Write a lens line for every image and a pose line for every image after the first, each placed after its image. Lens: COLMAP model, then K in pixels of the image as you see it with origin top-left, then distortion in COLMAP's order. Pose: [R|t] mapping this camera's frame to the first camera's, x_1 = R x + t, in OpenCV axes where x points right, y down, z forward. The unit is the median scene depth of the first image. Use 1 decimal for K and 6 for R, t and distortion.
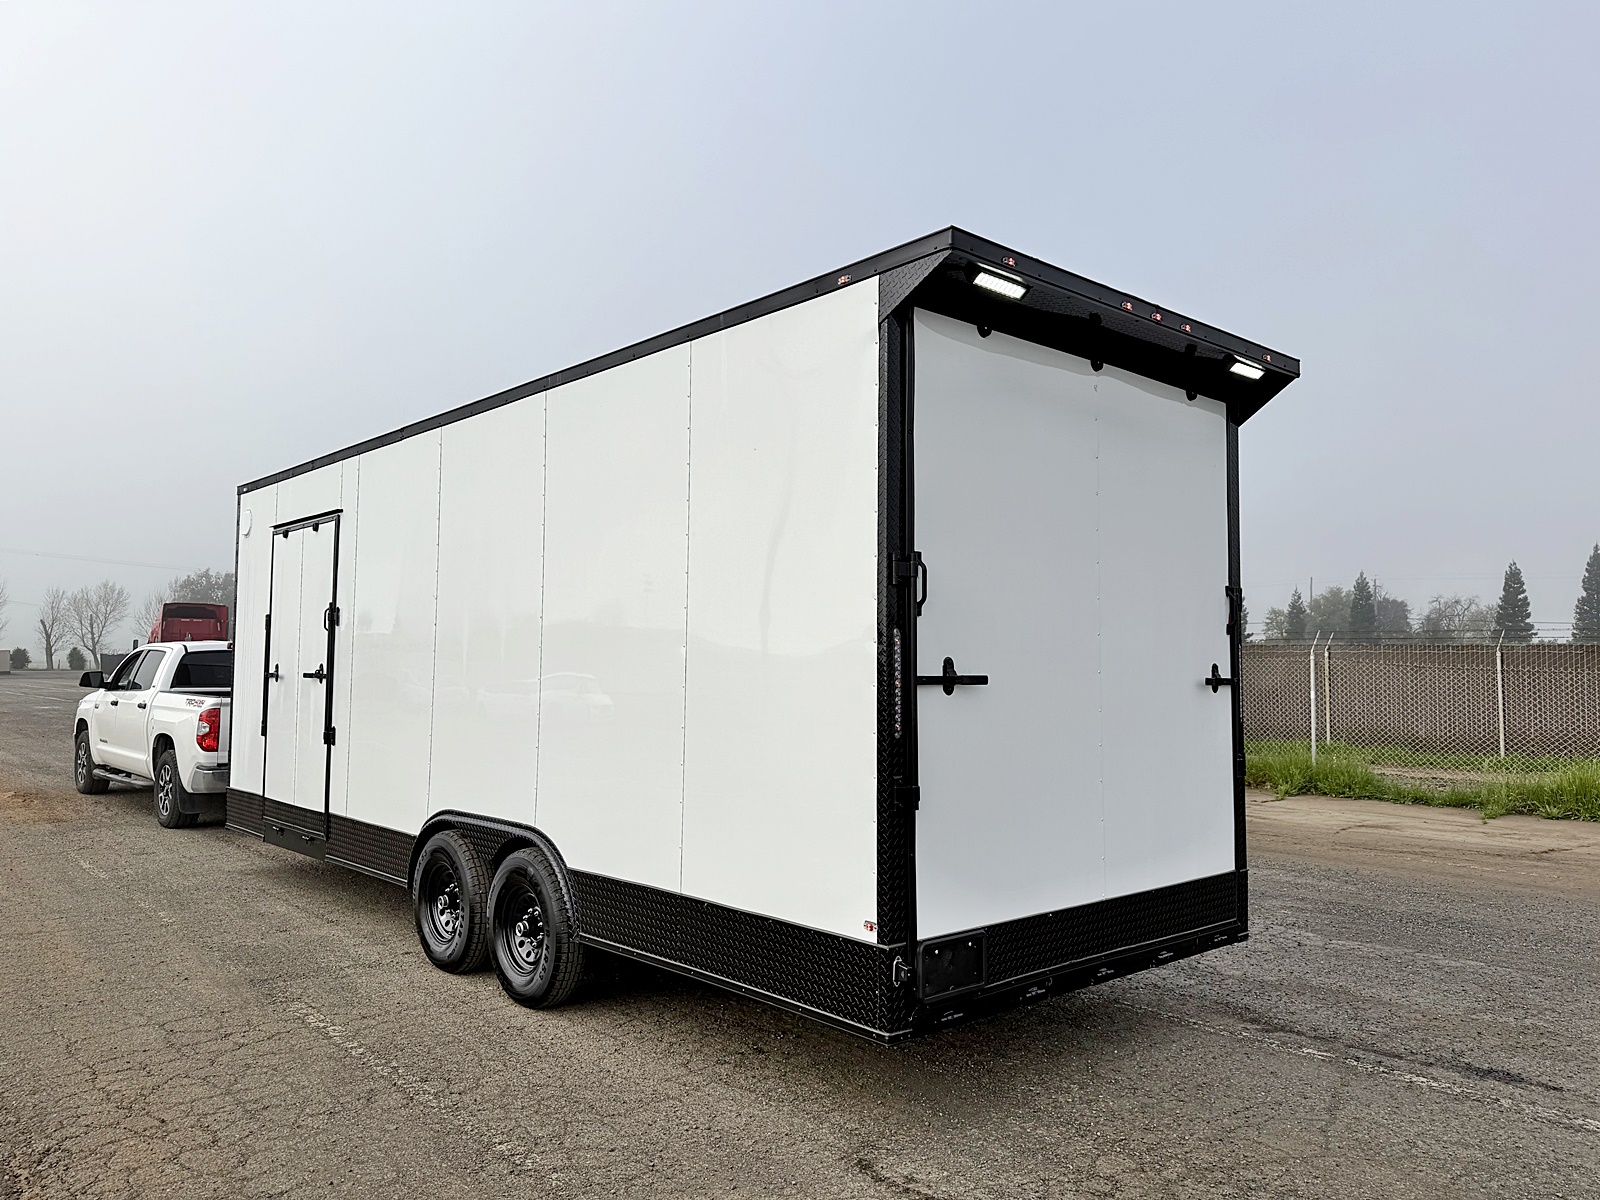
lens RADIAL K [[1182.2, 0, 806.4], [0, 1182.2, 605.6], [0, 0, 1]] dist [-0.047184, 0.013858]
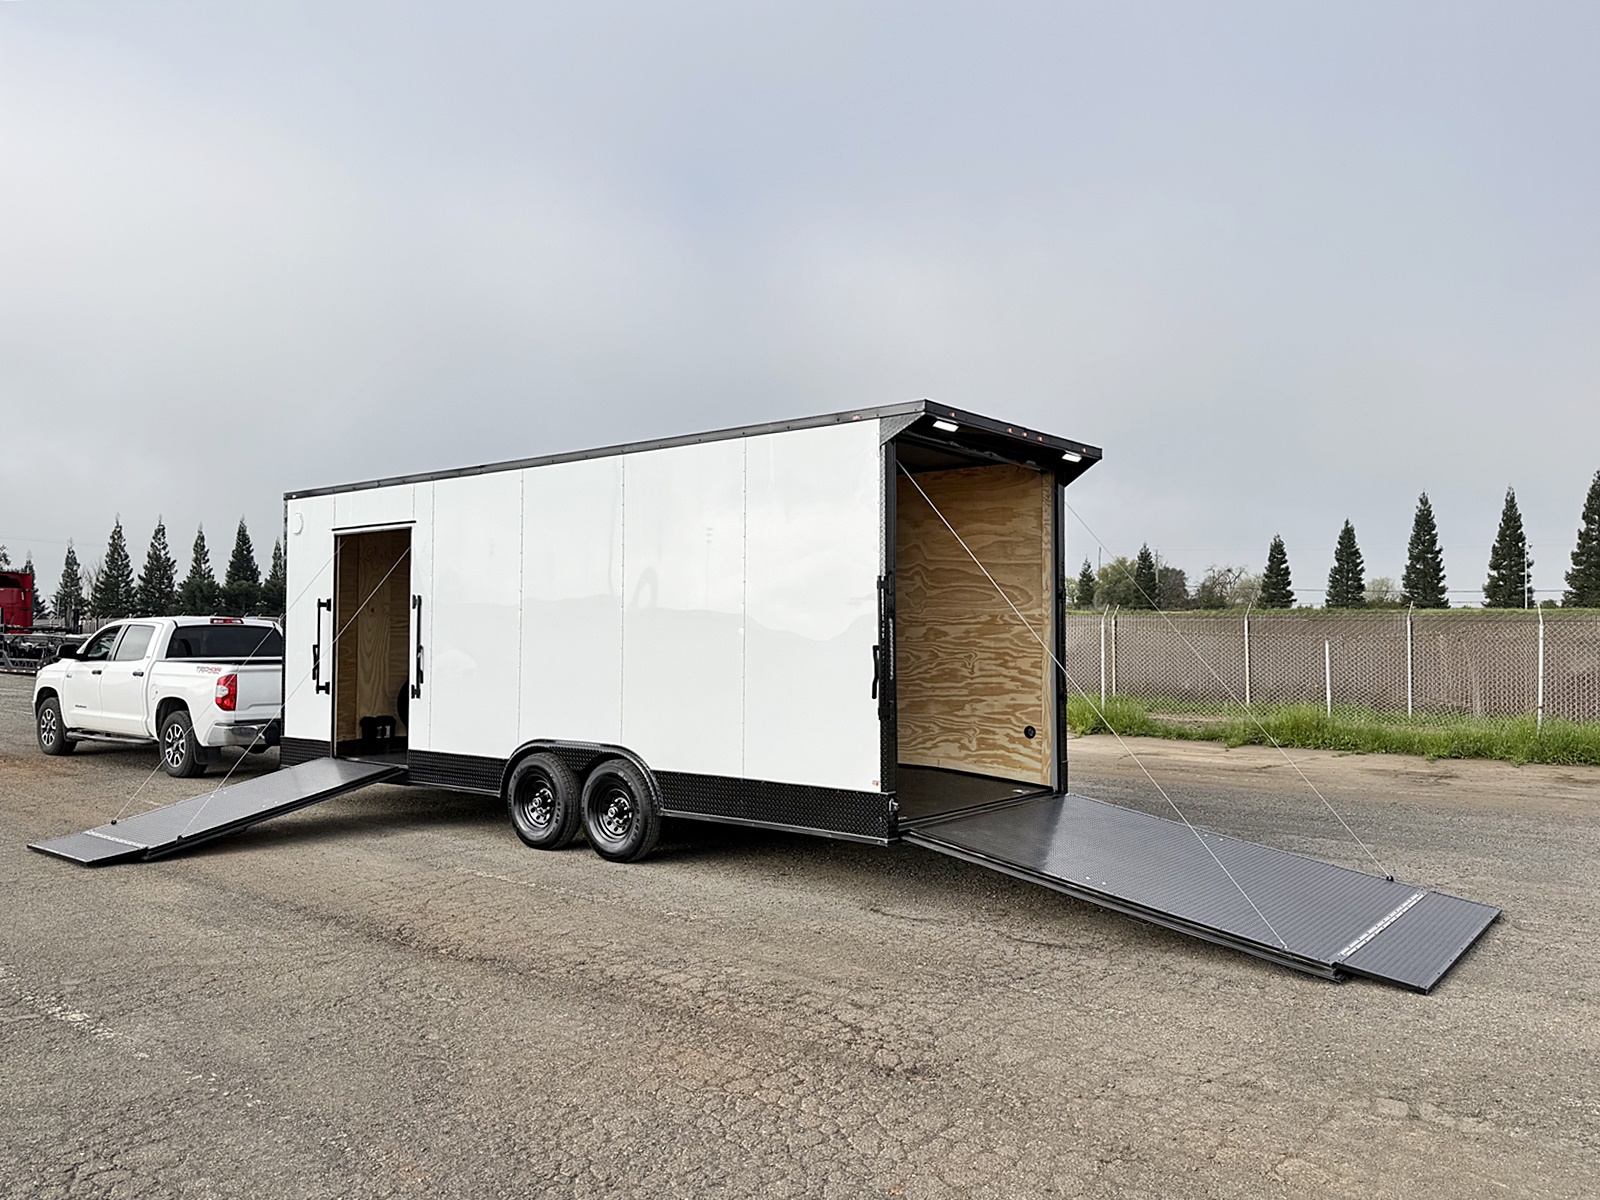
lens RADIAL K [[1182.2, 0, 810.9], [0, 1182.2, 606.7], [0, 0, 1]] dist [-0.047184, 0.013858]
pose [[0.986135, -0.002171, 0.165930, -0.134178], [-0.002746, 0.999564, 0.029398, -0.019818], [-0.165921, -0.029446, 0.985699, -0.297339]]
